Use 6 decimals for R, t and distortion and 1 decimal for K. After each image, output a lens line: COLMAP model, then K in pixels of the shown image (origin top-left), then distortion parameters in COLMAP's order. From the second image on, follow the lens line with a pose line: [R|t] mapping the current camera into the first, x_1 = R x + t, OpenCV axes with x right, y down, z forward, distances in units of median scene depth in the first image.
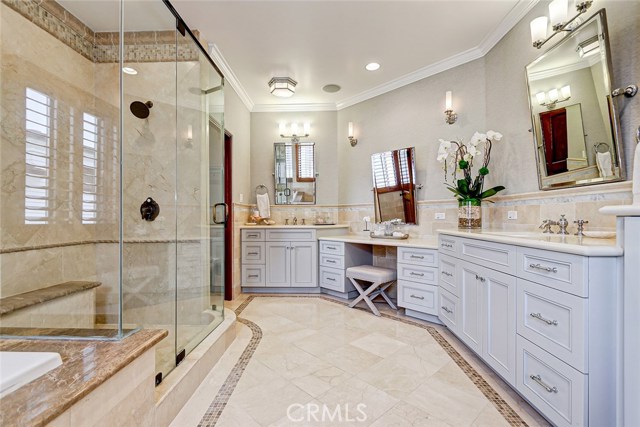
lens RADIAL K [[291.7, 0, 313.8], [0, 291.7, 218.1], [0, 0, 1]] dist [0.003684, -0.000790]
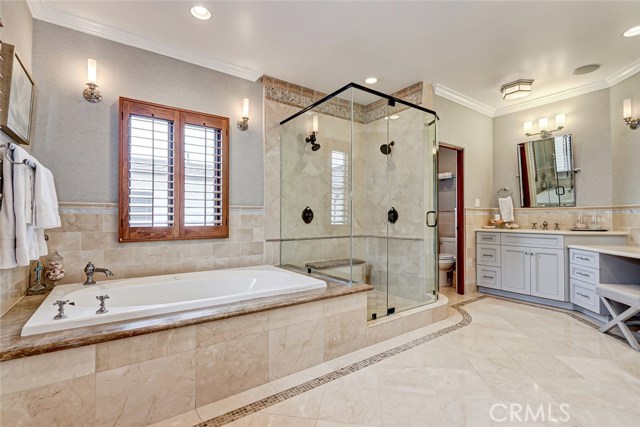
lens RADIAL K [[291.7, 0, 313.8], [0, 291.7, 218.1], [0, 0, 1]] dist [0.003684, -0.000790]
pose [[0.600901, 0.003823, -0.799314, 0.264084], [-0.004282, 0.999990, 0.001564, -0.012648], [0.799312, 0.002483, 0.600911, -0.133830]]
